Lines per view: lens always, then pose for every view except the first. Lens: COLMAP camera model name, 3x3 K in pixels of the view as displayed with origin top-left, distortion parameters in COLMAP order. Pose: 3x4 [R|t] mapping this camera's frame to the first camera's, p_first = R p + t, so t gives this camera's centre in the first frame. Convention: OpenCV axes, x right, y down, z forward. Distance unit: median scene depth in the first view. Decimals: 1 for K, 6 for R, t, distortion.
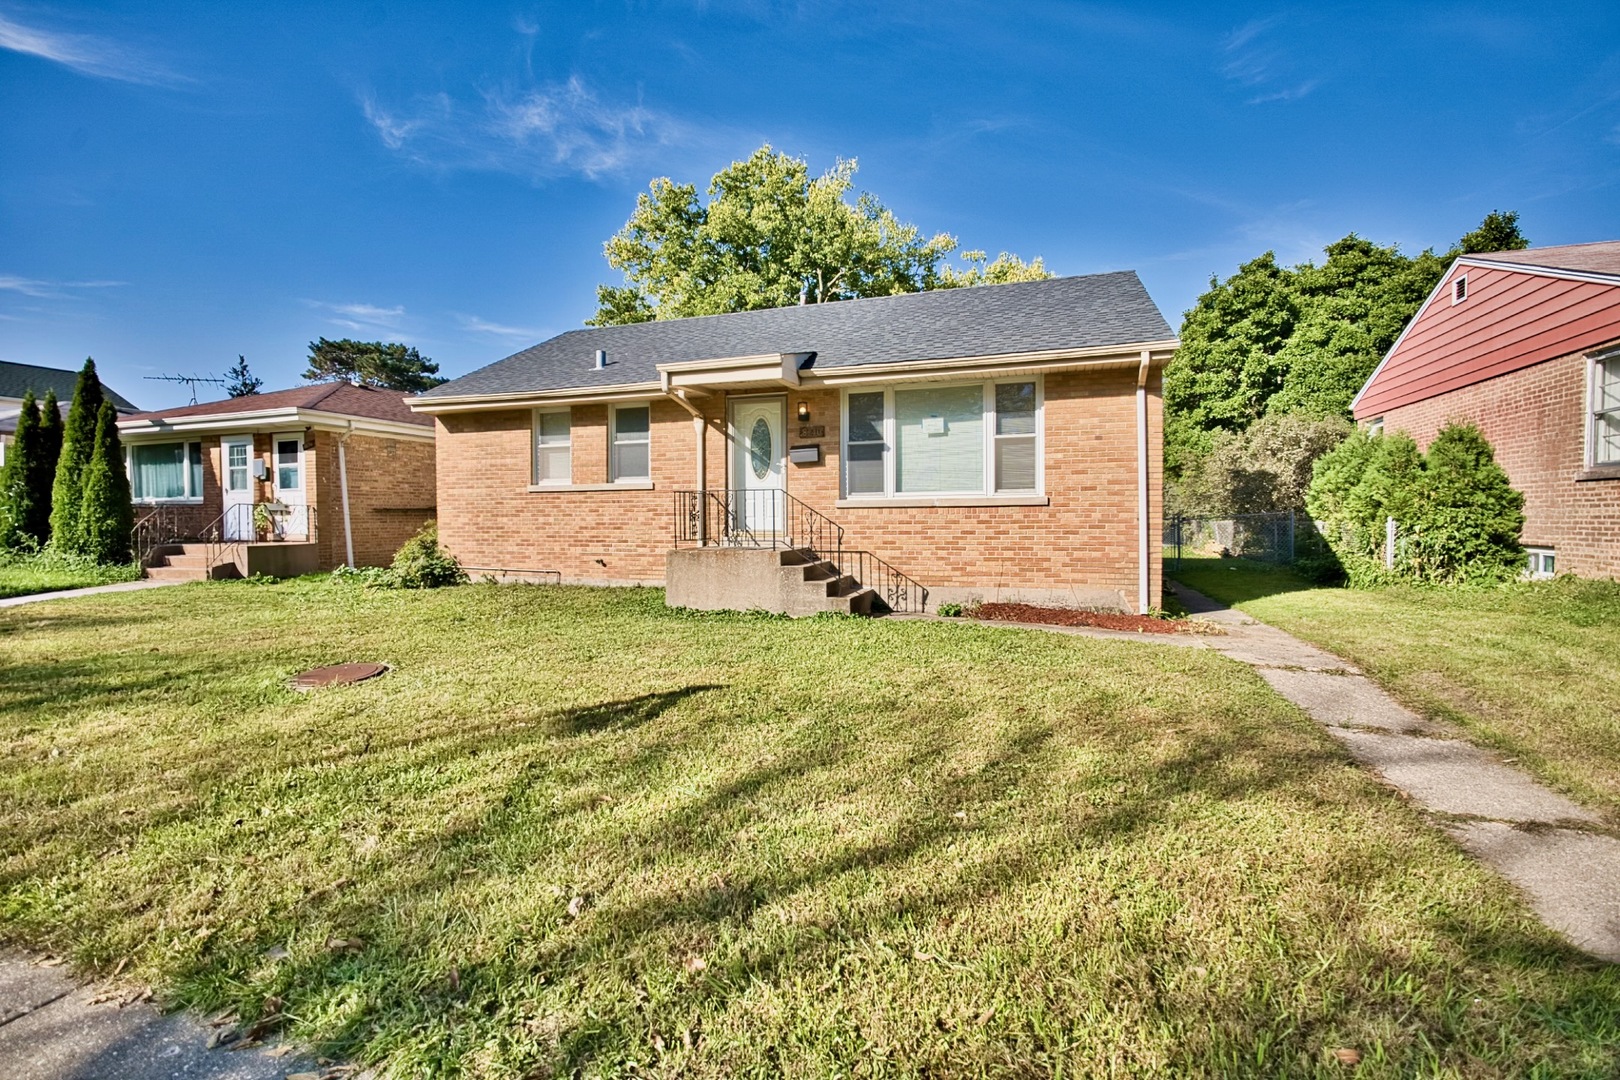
lens RADIAL K [[703.3, 0, 808.4], [0, 703.3, 531.4], [0, 0, 1]] dist [-0.022856, 0.005732]
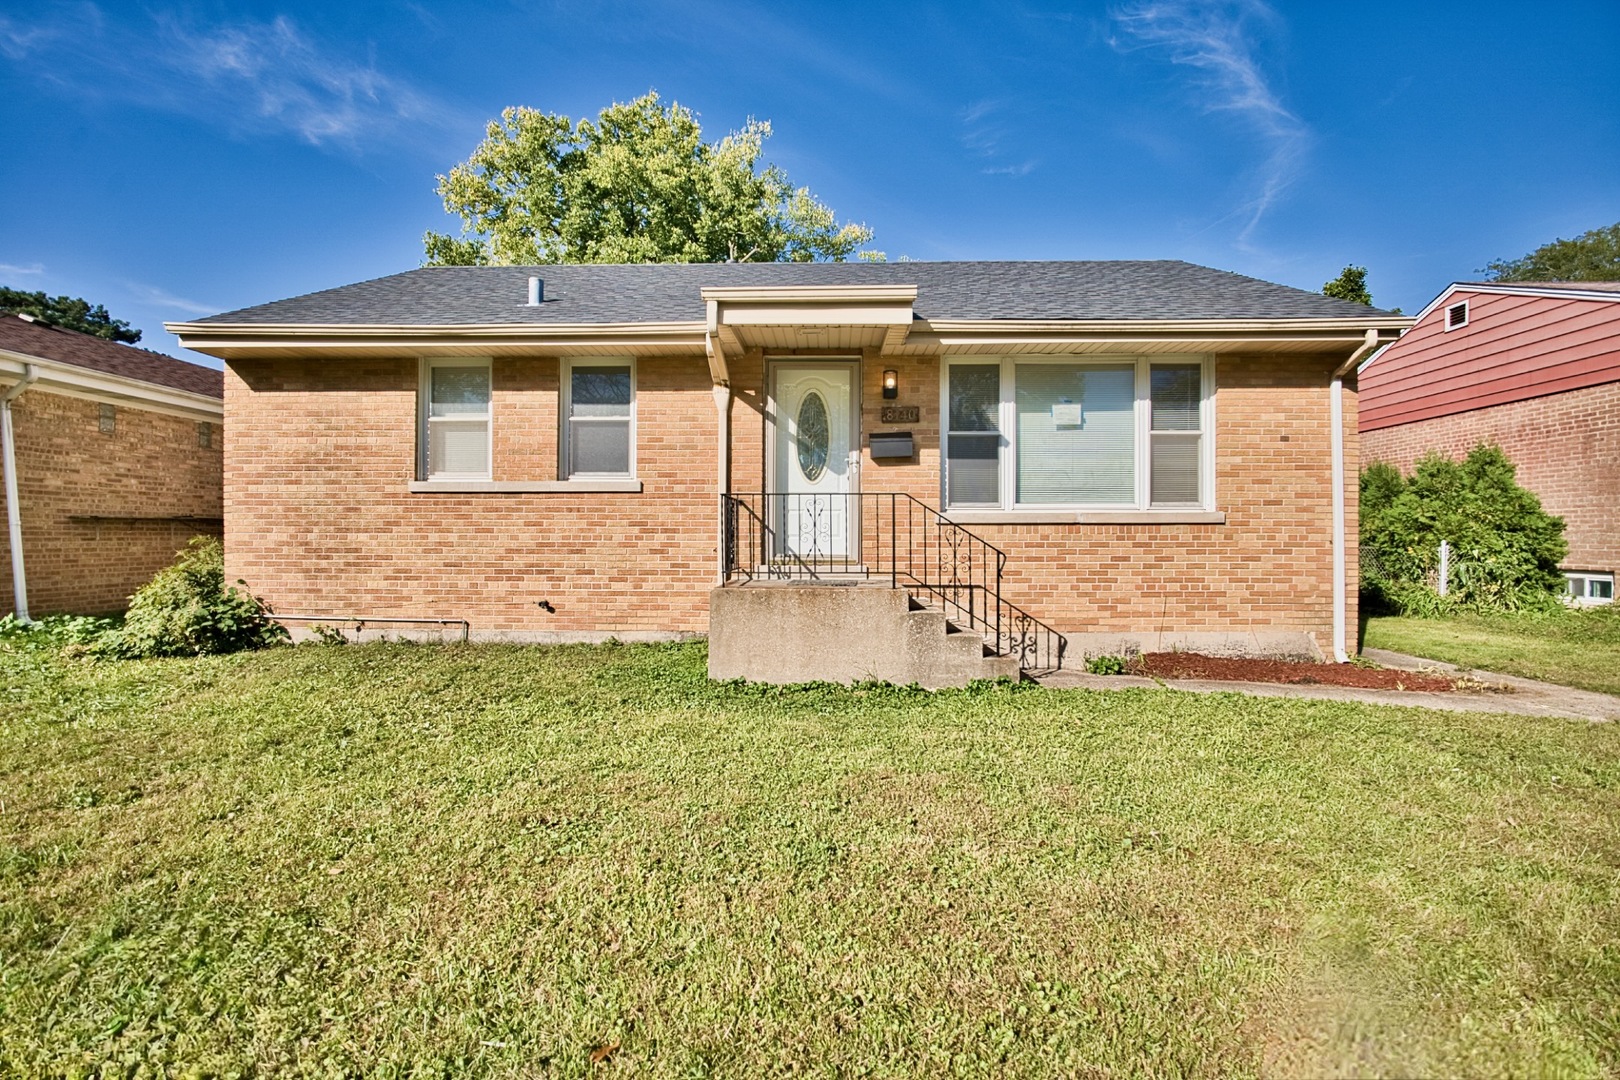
lens RADIAL K [[703.3, 0, 812.8], [0, 703.3, 537.1], [0, 0, 1]] dist [-0.022856, 0.005732]
pose [[0.954436, 0.007198, 0.298328, -0.270996], [-0.001120, 0.999788, -0.020541, -0.005174], [-0.298413, 0.019271, 0.954242, 0.344726]]
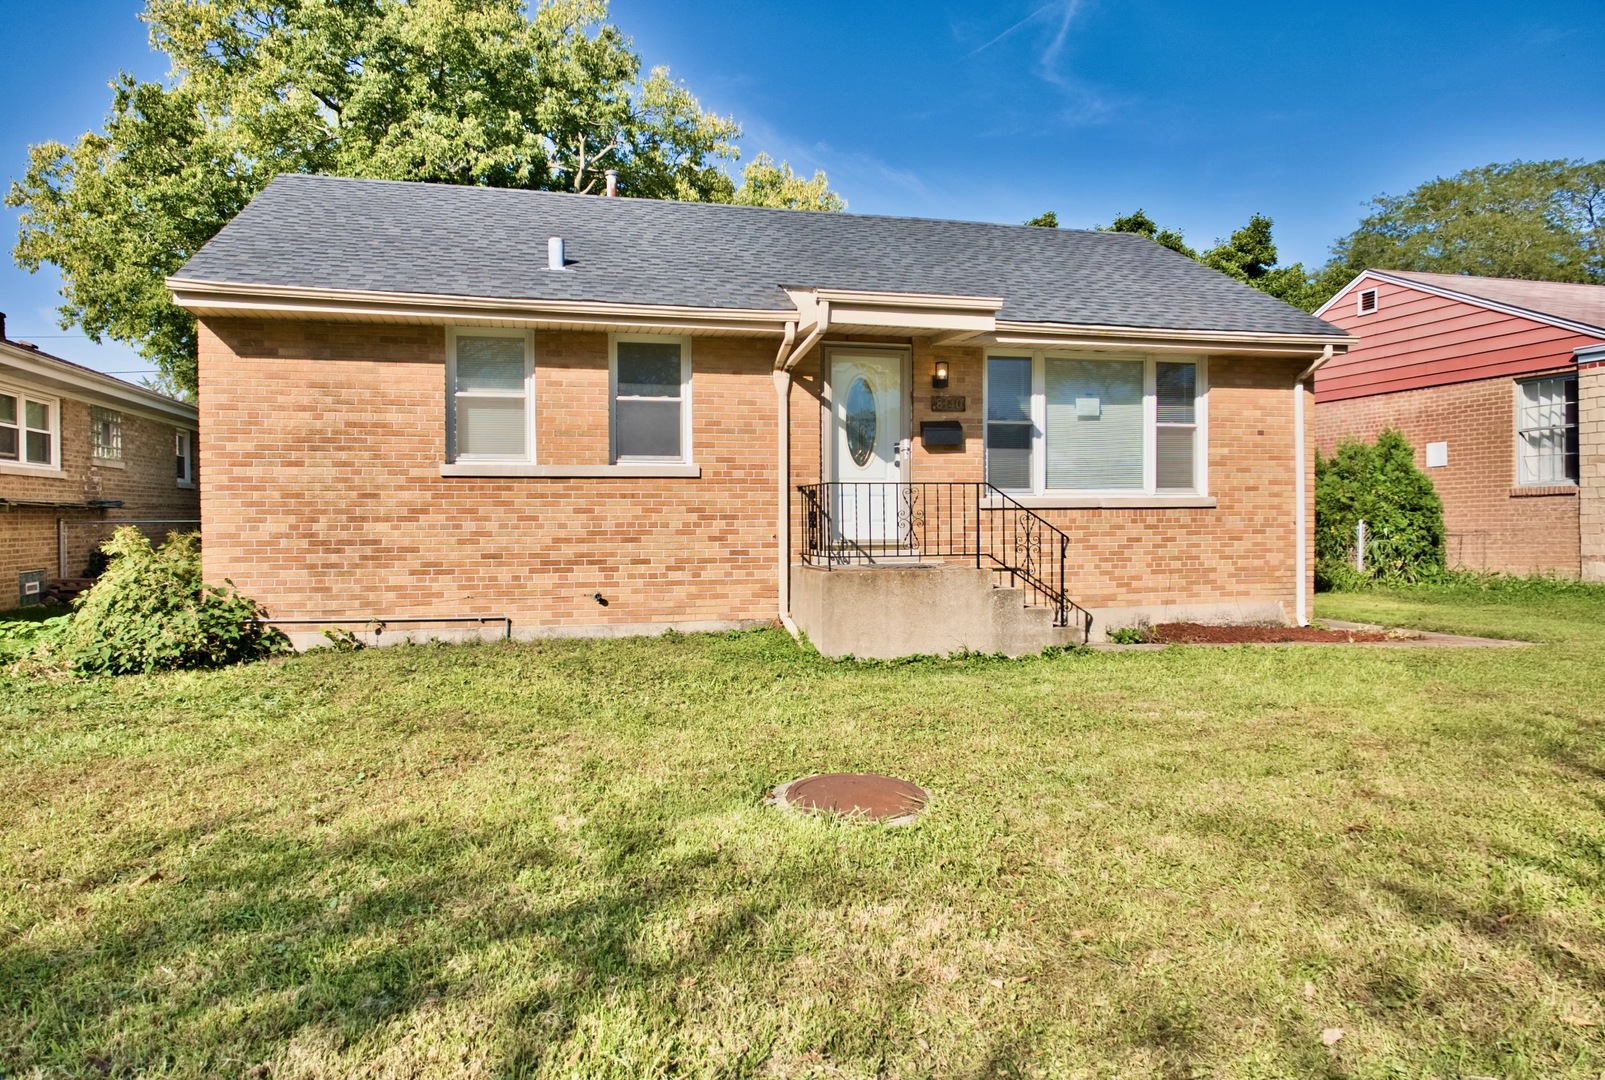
lens RADIAL K [[1061.8, 0, 808.8], [0, 1061.8, 535.2], [0, 0, 1]] dist [-0.018511, 0.000182]
pose [[0.829193, -0.009307, 0.558885, -0.691883], [0.011886, 0.999929, -0.000983, -0.006466], [-0.558836, 0.007459, 0.829244, 0.164687]]
